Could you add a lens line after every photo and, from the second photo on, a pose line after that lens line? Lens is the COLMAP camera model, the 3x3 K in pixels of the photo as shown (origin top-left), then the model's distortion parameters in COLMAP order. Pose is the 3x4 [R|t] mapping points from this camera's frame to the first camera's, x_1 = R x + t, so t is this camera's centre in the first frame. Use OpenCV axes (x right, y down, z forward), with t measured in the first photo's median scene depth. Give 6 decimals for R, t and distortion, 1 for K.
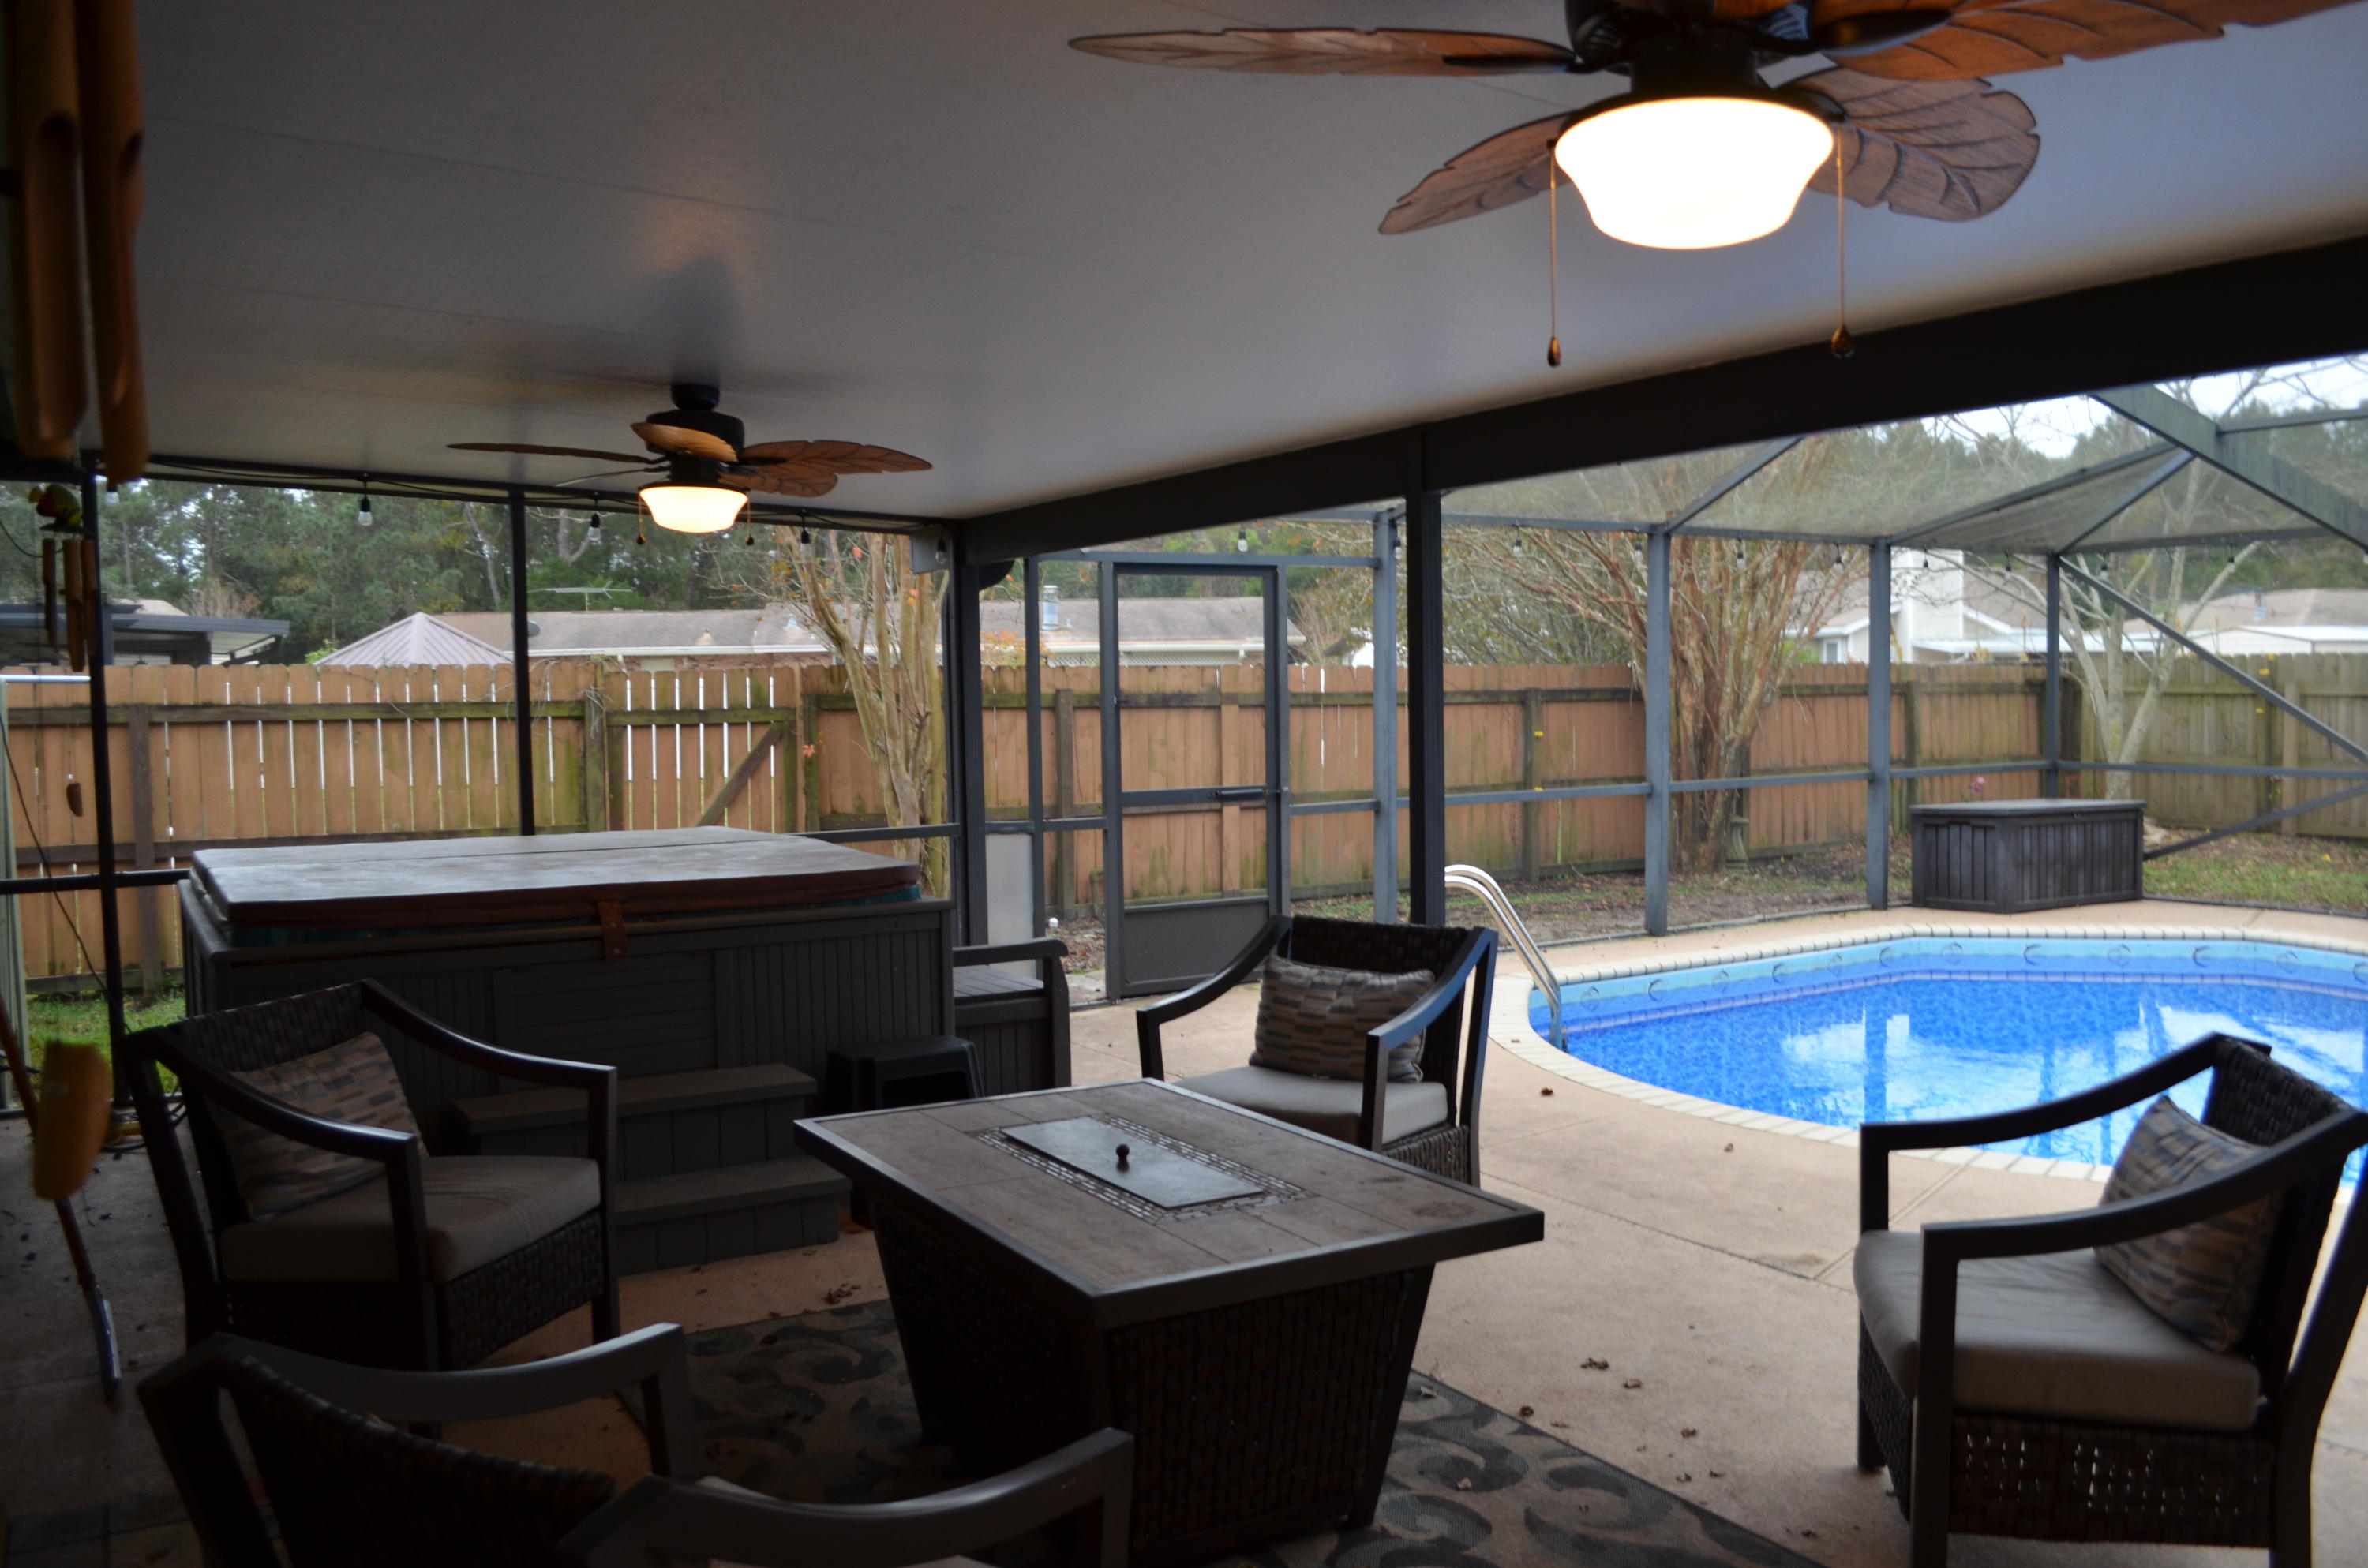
lens RADIAL K [[1883.2, 0, 1189.9], [0, 1883.2, 785.0], [0, 0, 1]] dist [-0.084096, -0.007190]
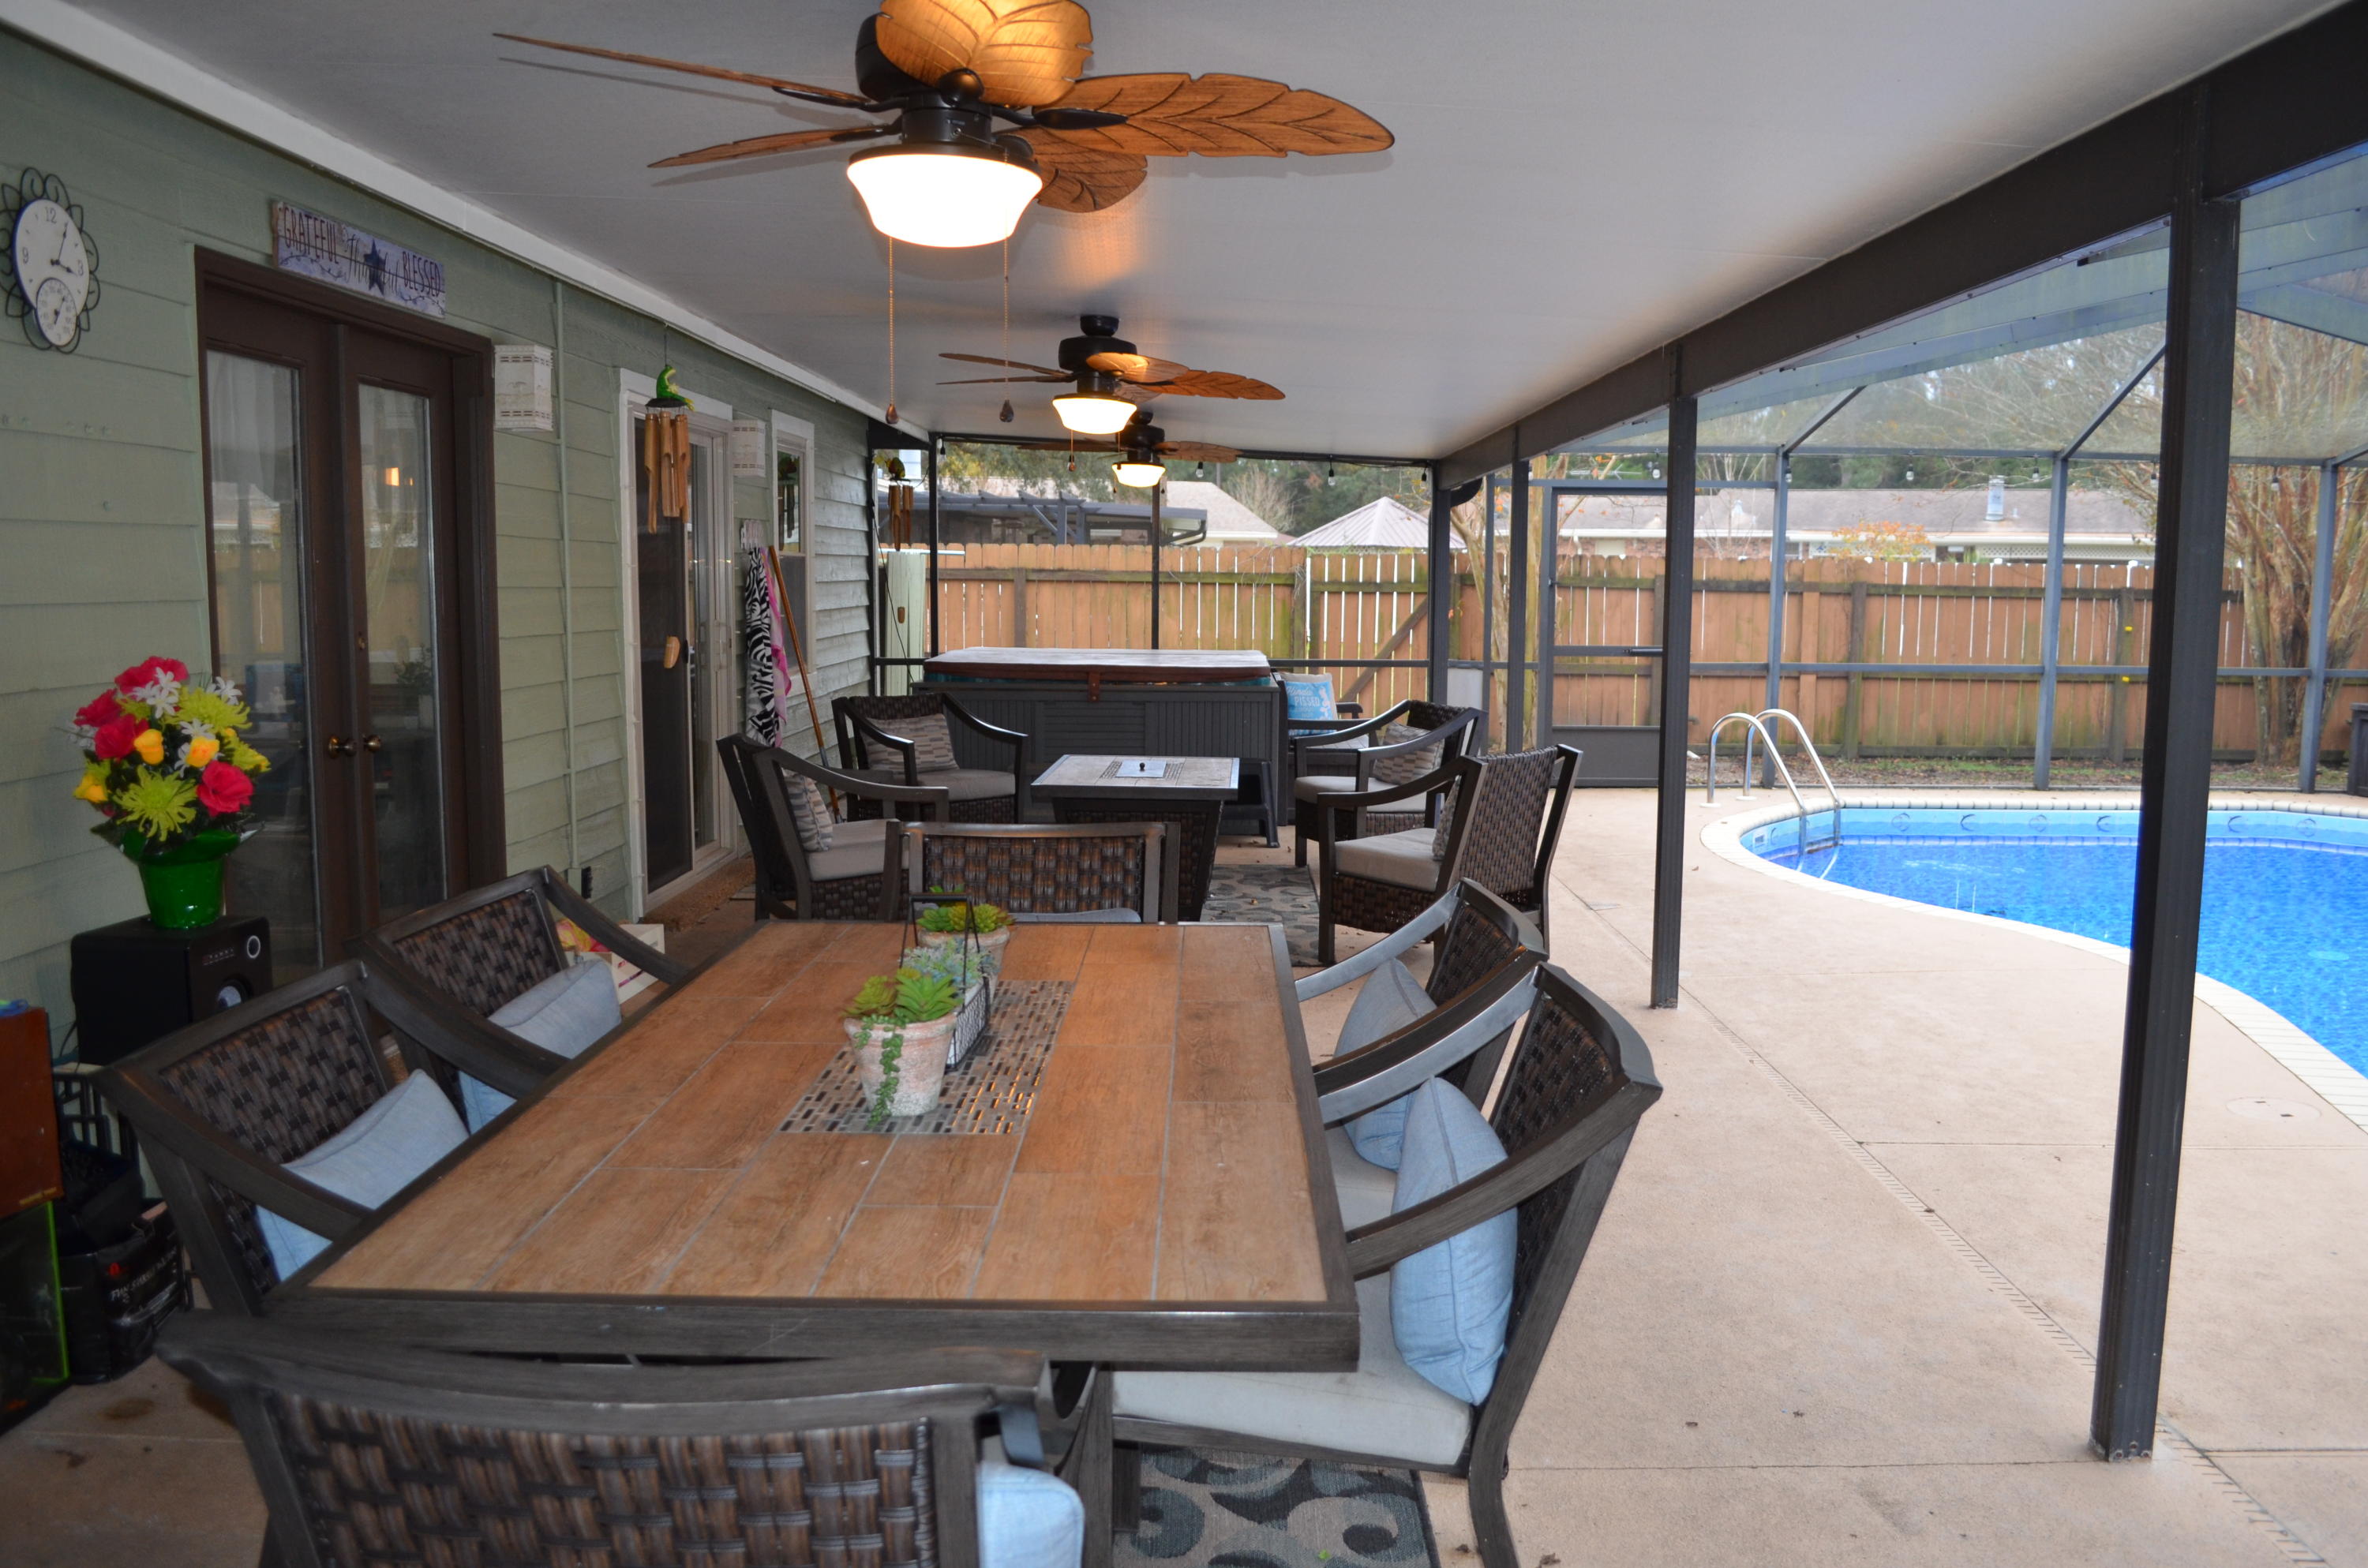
lens RADIAL K [[1883.2, 0, 1183.5], [0, 1883.2, 787.6], [0, 0, 1]] dist [-0.084096, -0.007190]
pose [[0.853027, 0.081319, -0.515492, 0.354972], [-0.047656, 0.995796, 0.078226, 0.010001], [0.519686, -0.042162, 0.853316, -0.289280]]
